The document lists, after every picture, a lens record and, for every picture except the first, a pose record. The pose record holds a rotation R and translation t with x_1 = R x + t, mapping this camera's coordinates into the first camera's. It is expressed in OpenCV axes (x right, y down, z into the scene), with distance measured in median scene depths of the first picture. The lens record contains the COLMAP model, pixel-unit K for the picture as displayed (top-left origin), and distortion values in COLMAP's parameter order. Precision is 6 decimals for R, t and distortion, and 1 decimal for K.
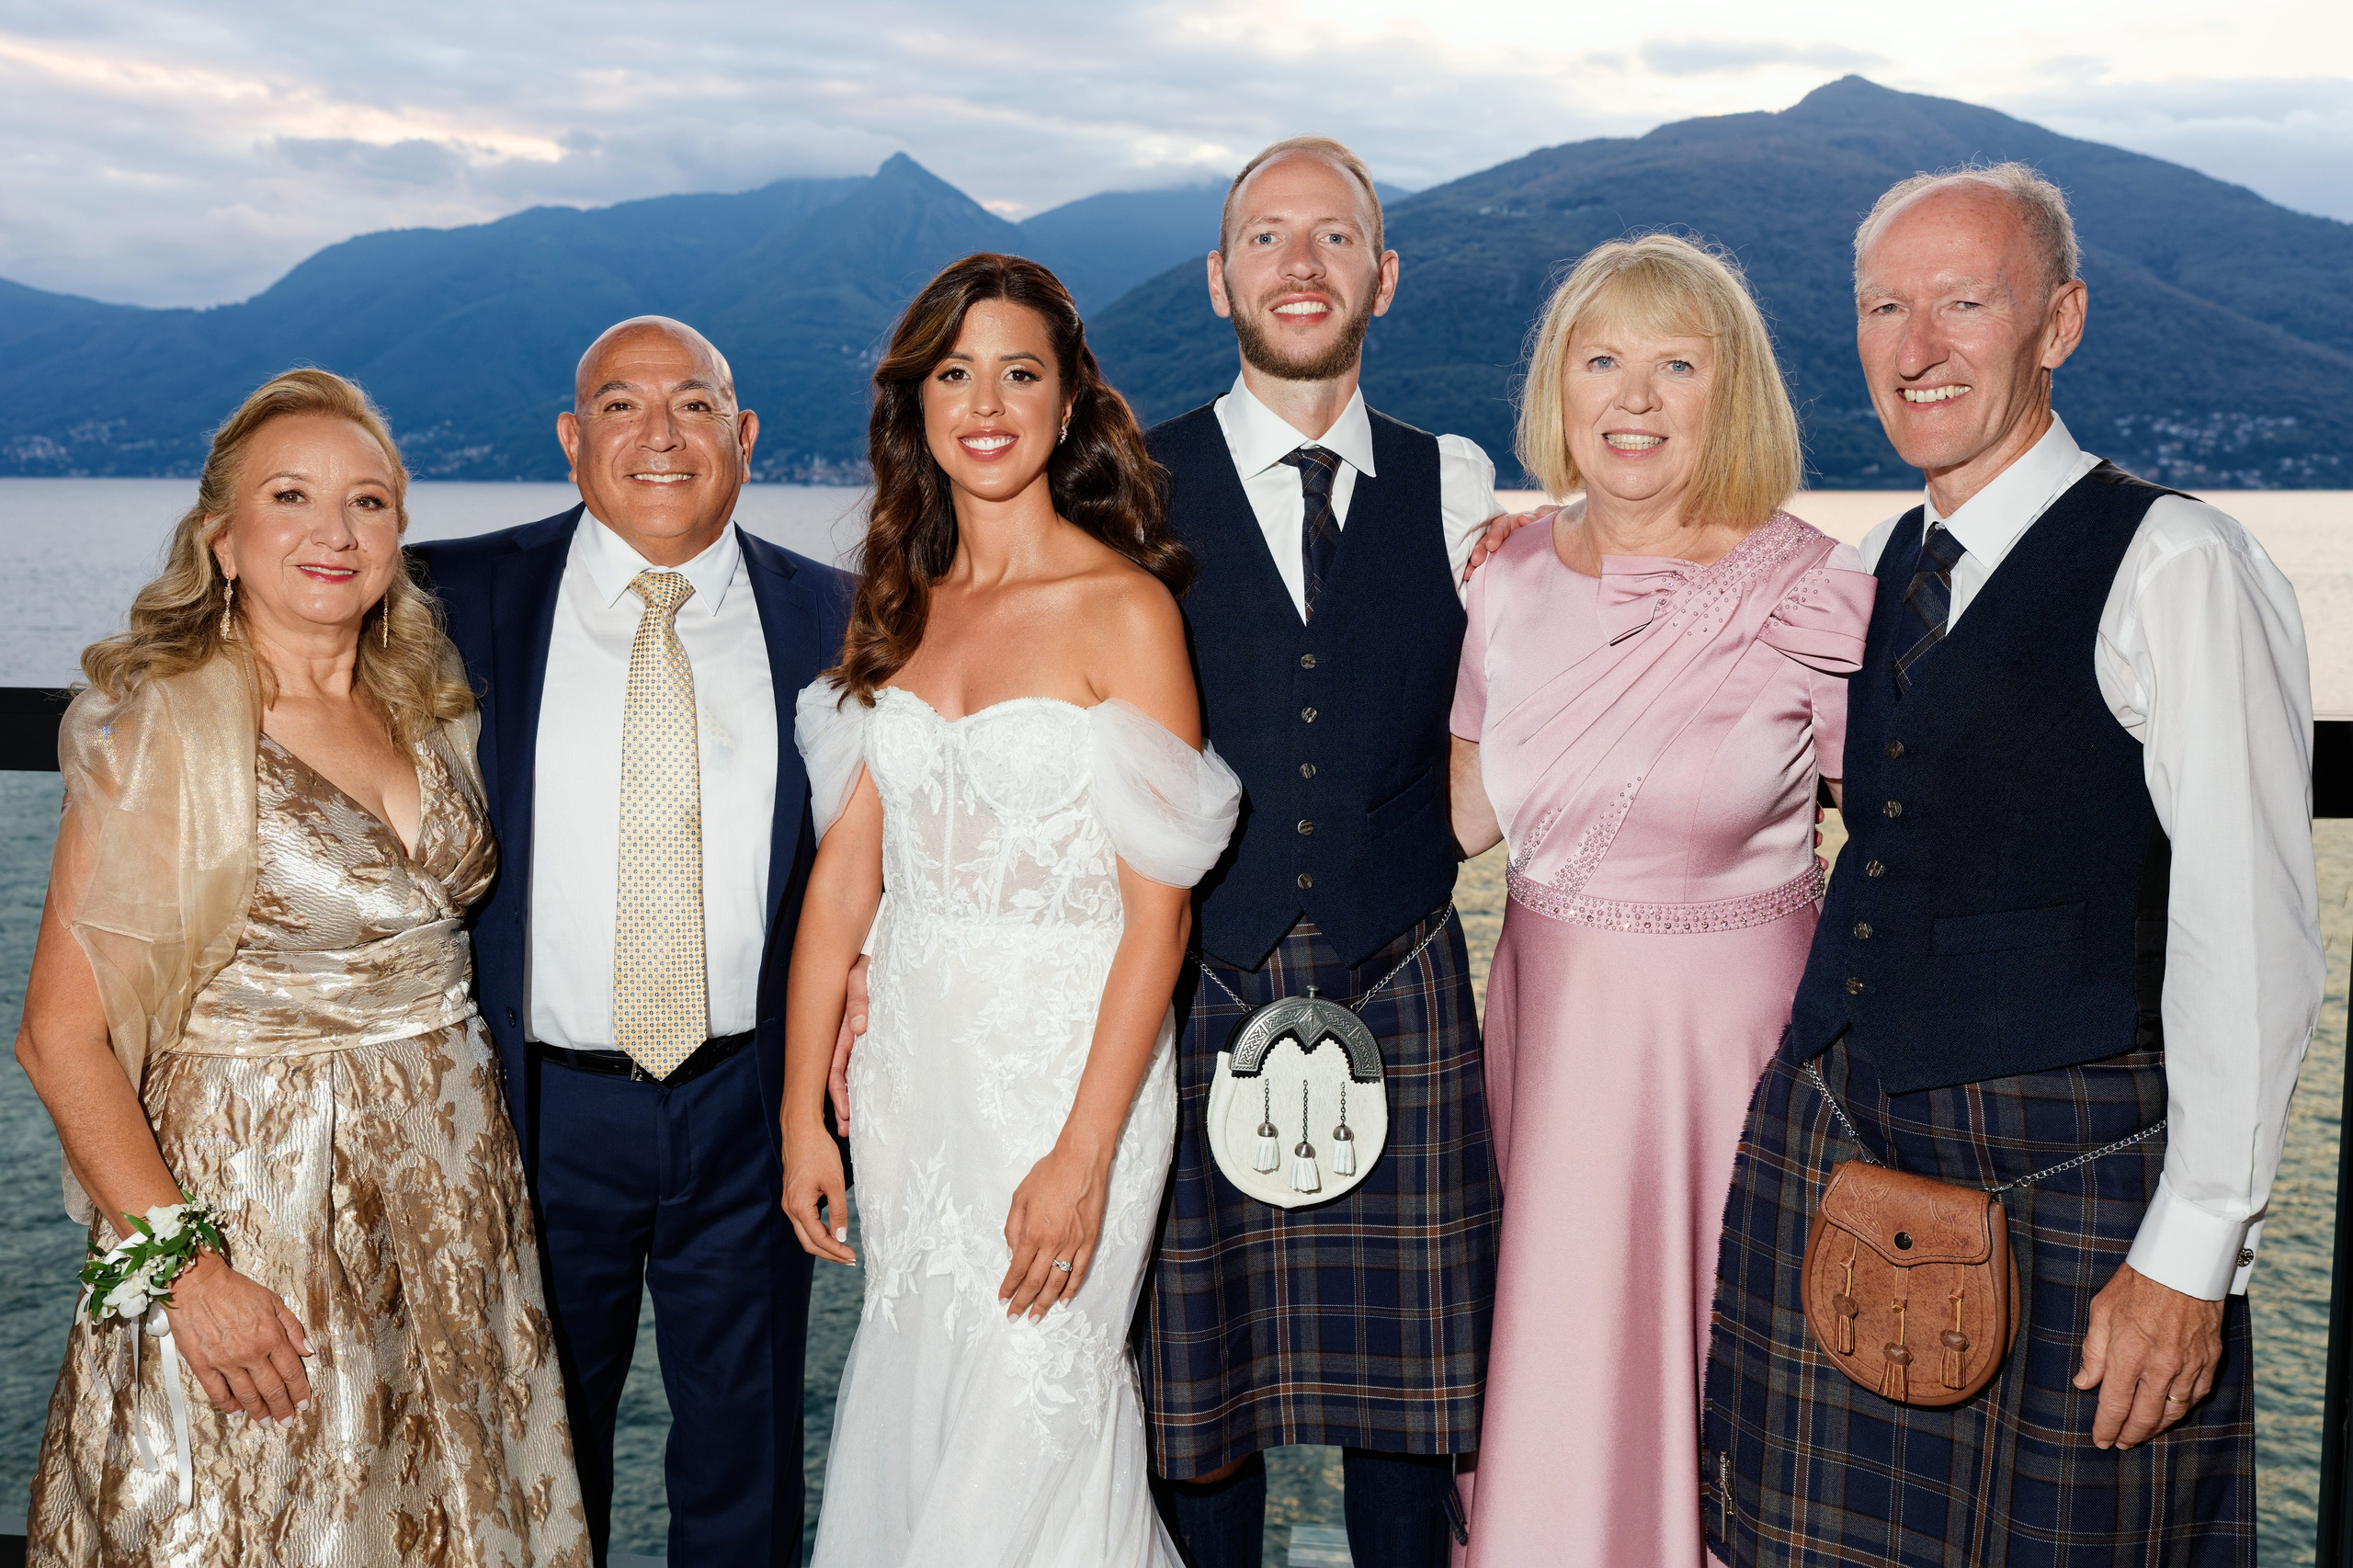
lens RADIAL K [[2220.1, 0, 1117.4], [0, 2220.1, 762.2], [0, 0, 1]] dist [0.021325, 0.000000]
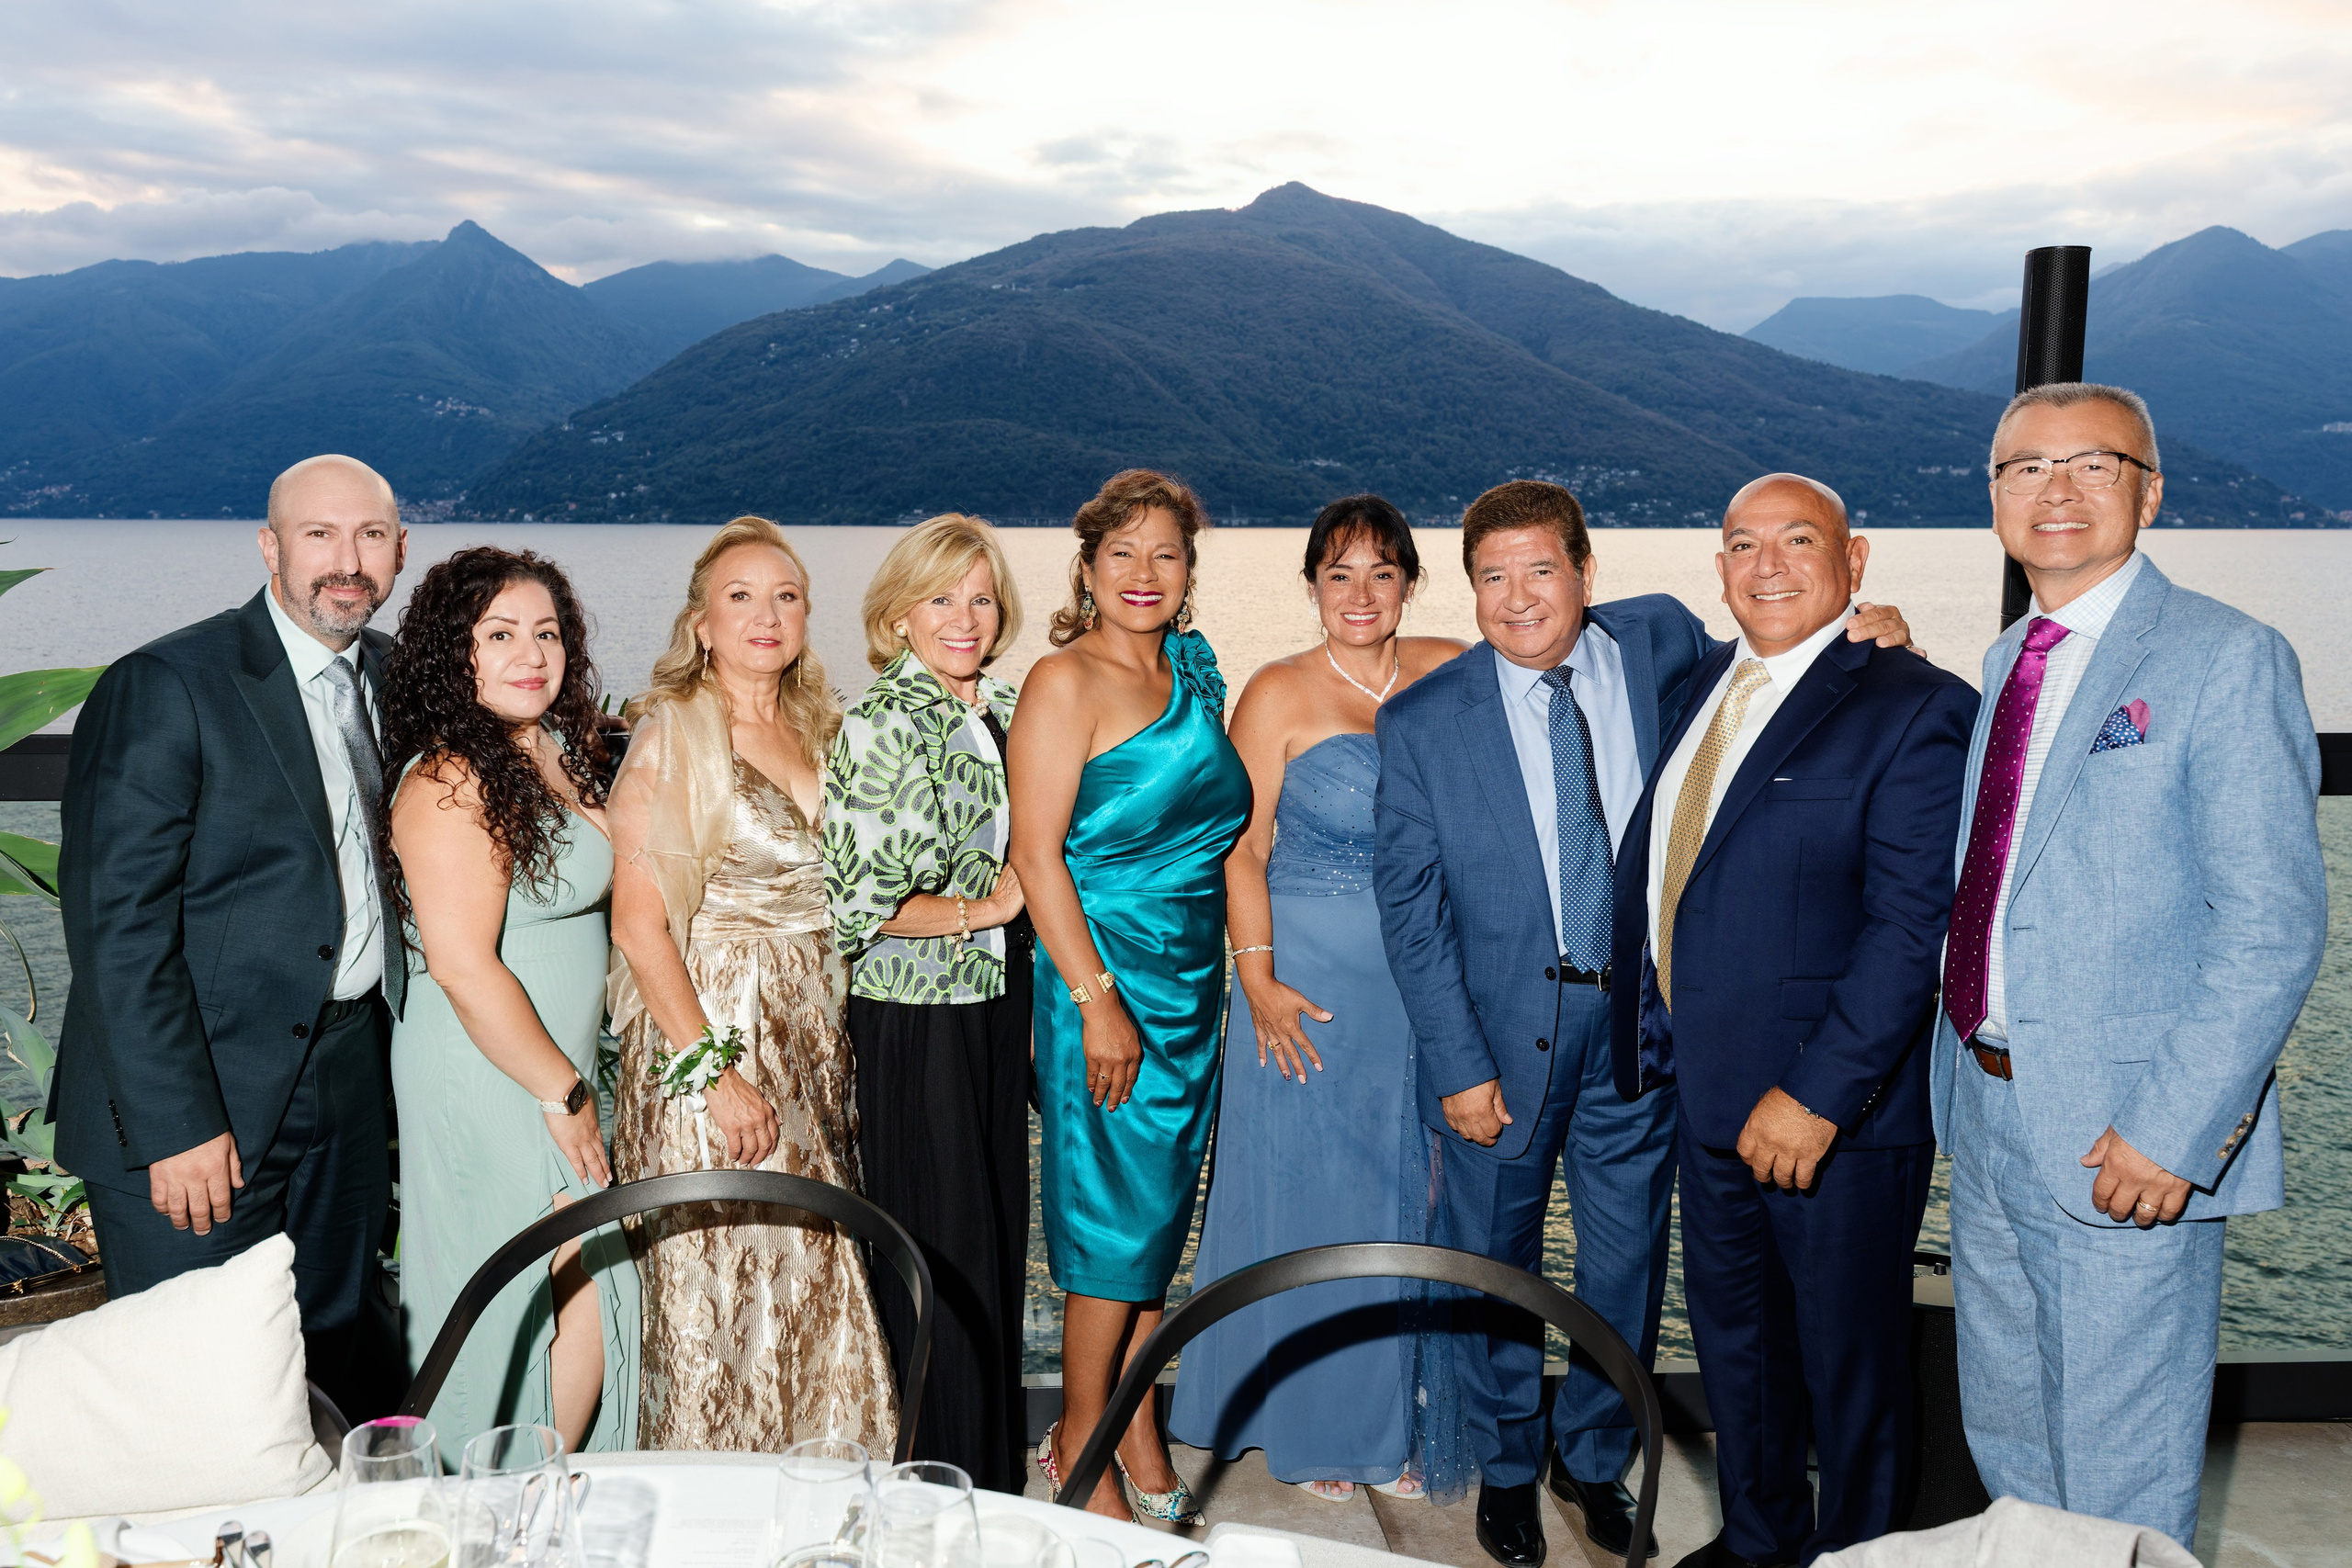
lens RADIAL K [[1938.3, 0, 1087.5], [0, 1938.3, 761.8], [0, 0, 1]] dist [0.001795, 0.024235]
pose [[0.978796, -0.025183, 0.203284, -0.394444], [0.025425, 0.999676, 0.001422, 0.005380], [-0.203254, 0.003777, 0.979119, -0.402292]]
